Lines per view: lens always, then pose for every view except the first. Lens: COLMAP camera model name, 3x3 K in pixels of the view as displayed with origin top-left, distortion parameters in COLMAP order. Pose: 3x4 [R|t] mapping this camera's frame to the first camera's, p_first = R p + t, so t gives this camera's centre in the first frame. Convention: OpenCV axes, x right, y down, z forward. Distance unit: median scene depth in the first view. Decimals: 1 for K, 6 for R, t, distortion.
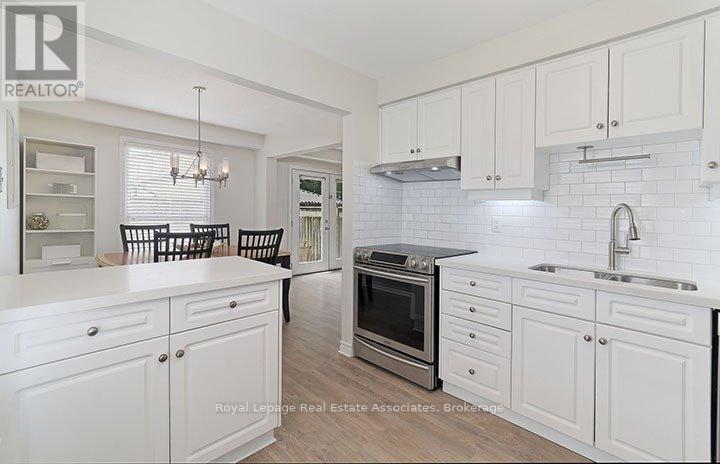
lens RADIAL K [[319.5, 0, 361.4], [0, 319.5, 211.8], [0, 0, 1]] dist [-0.011459, -0.000222]
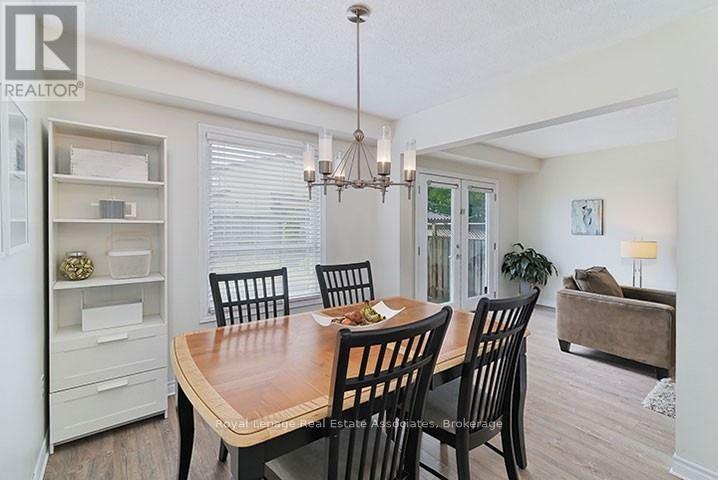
lens RADIAL K [[322.9, 0, 358.1], [0, 322.9, 222.1], [0, 0, 1]] dist [0.013103, 0.000160]
pose [[0.990121, -0.019035, -0.138914, -0.417643], [0.017567, 0.999776, -0.011785, -0.035511], [0.139107, 0.009228, 0.990234, 0.471148]]
